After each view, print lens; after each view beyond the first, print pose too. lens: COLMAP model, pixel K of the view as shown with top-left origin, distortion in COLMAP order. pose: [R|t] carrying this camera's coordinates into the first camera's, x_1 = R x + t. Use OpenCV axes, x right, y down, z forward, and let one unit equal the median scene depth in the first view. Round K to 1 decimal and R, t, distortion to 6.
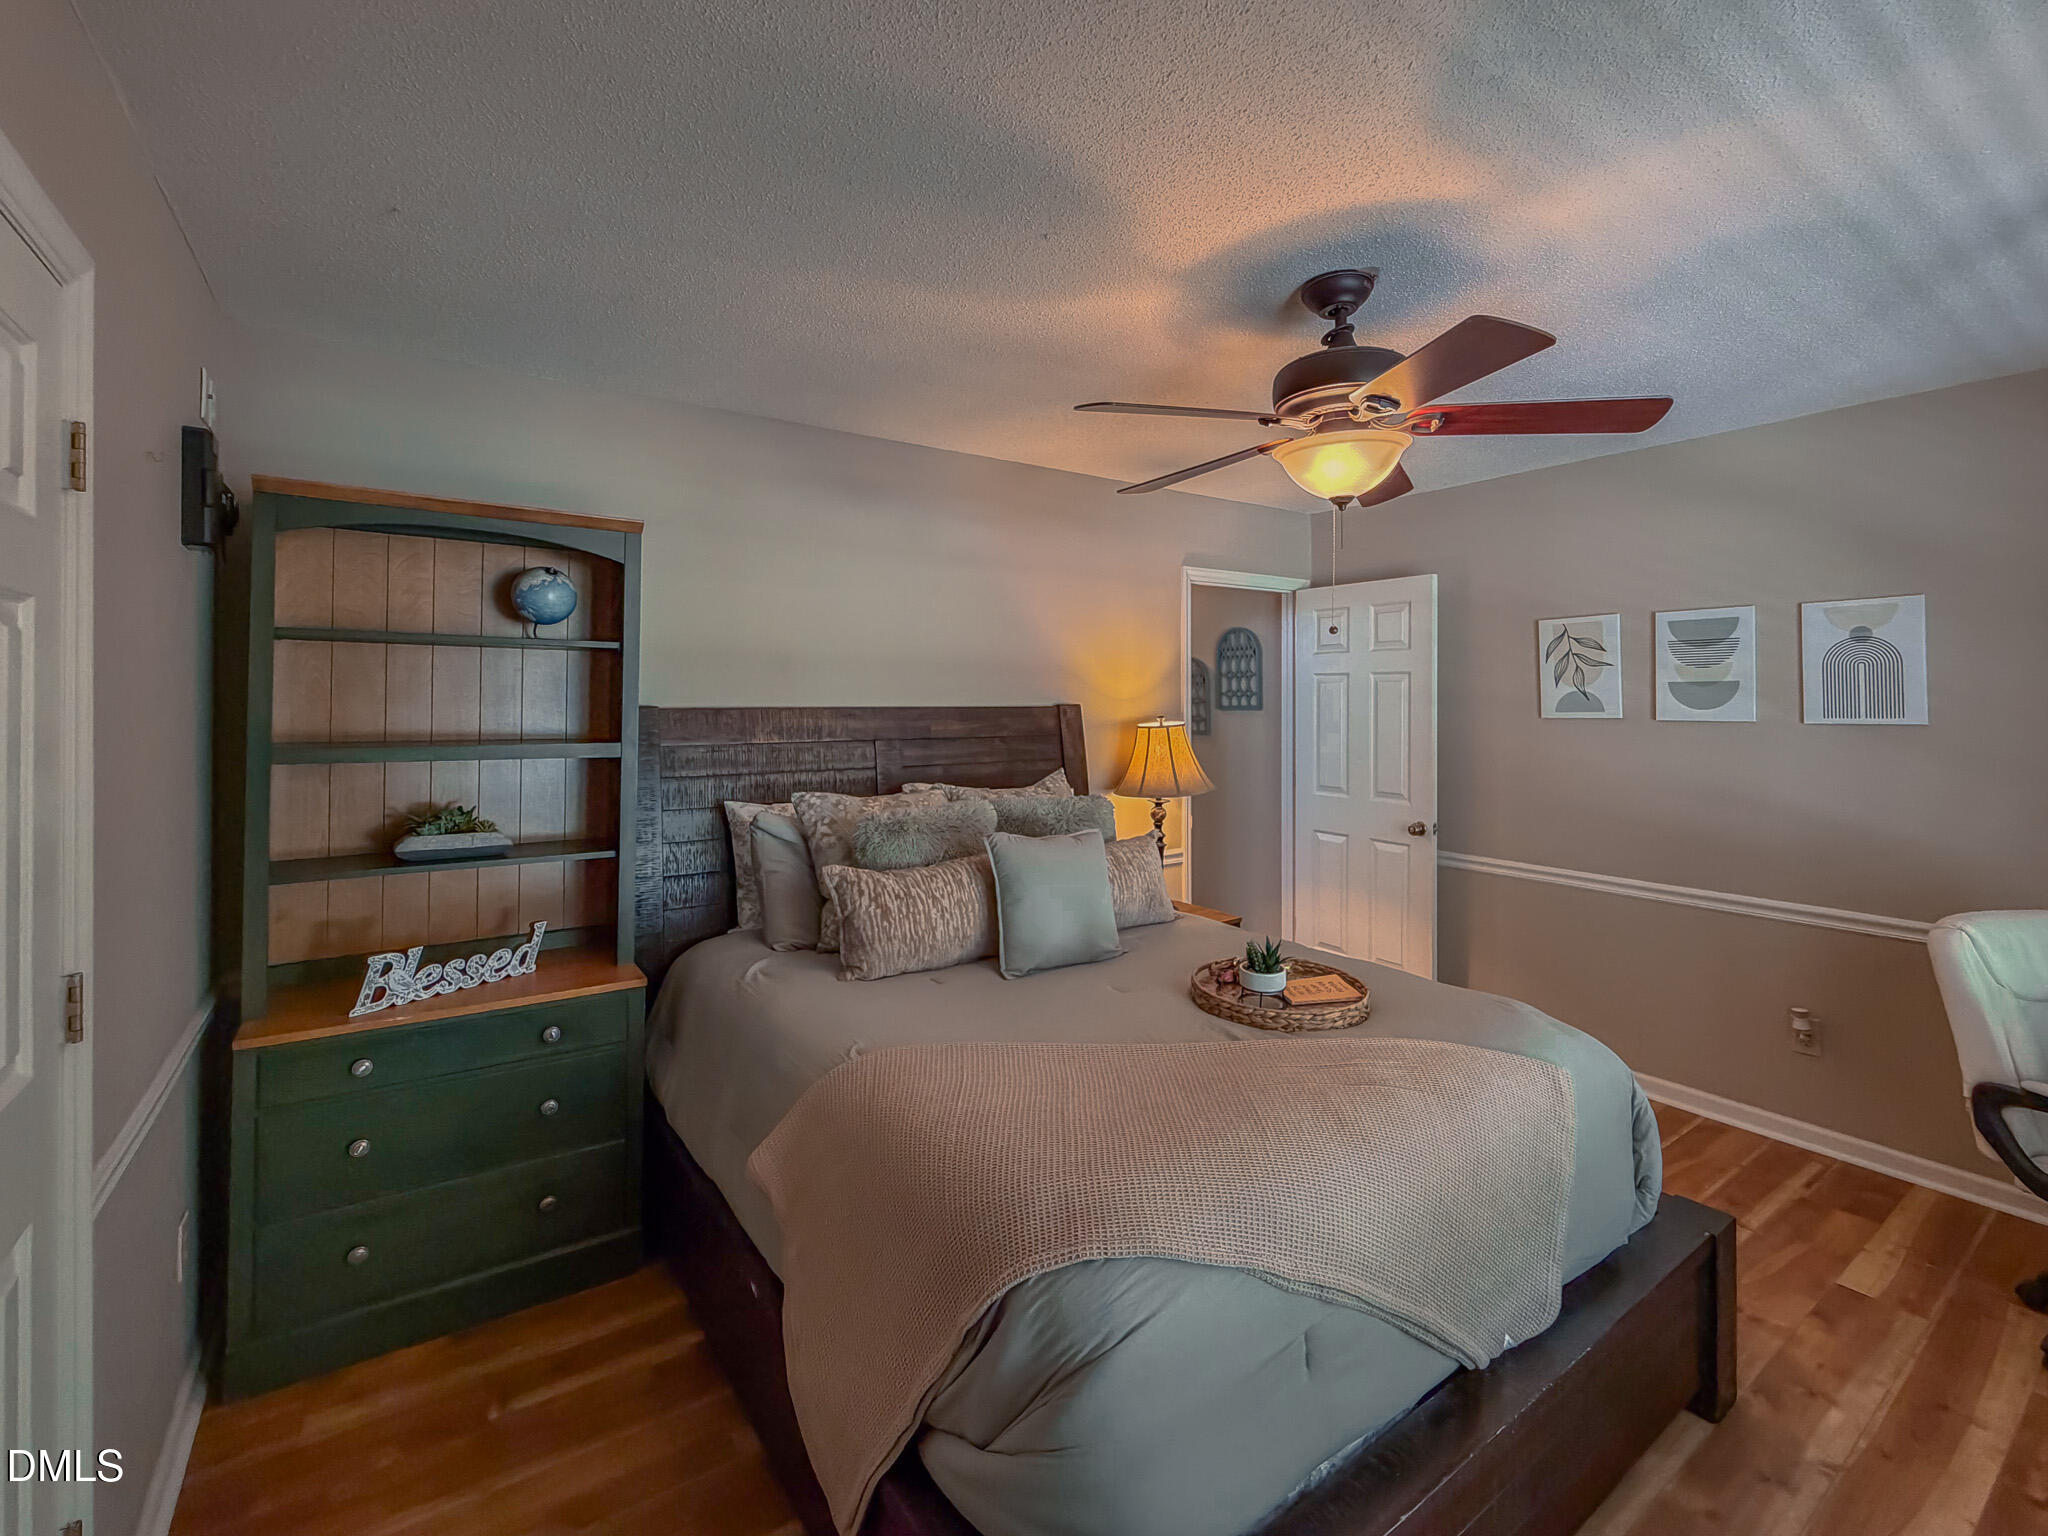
lens RADIAL K [[828.5, 0, 1024.0], [0, 828.5, 768.0], [0, 0, 1]] dist [0.001741, 0.000140]
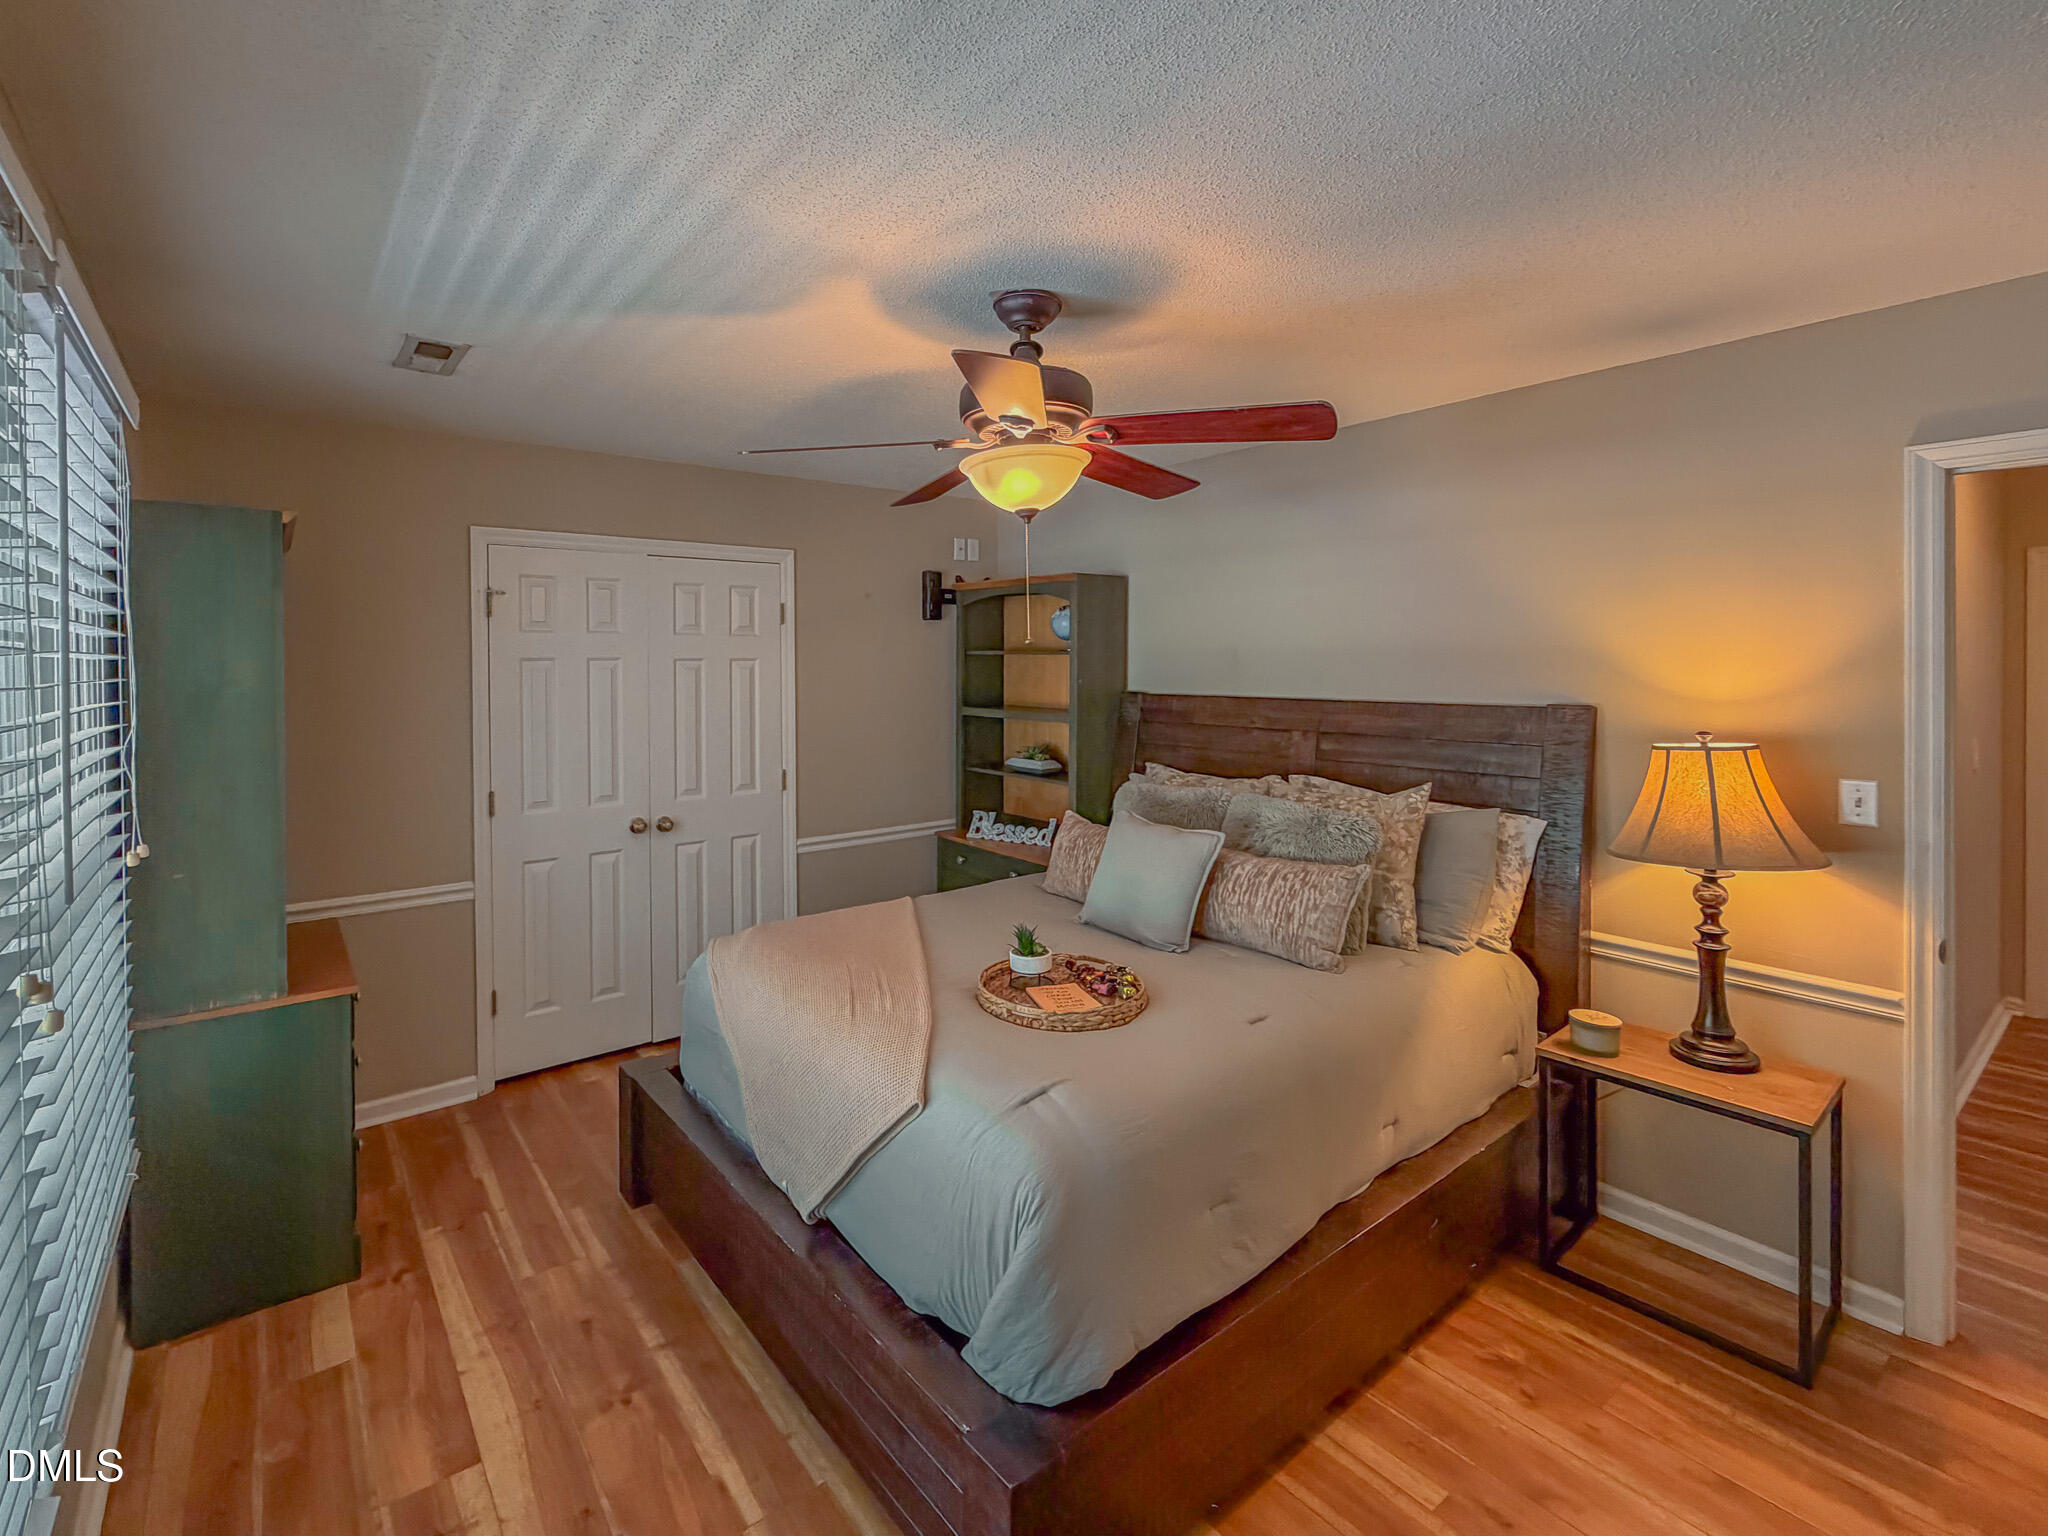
lens RADIAL K [[927.8, 0, 1024.0], [0, 927.8, 768.0], [0, 0, 1]] dist [0.000224, -0.000037]
pose [[0.112550, 0.112778, -0.987225, 1.302393], [-0.083450, 0.991101, 0.103707, -0.109201], [0.990136, 0.070712, 0.120960, 0.739743]]
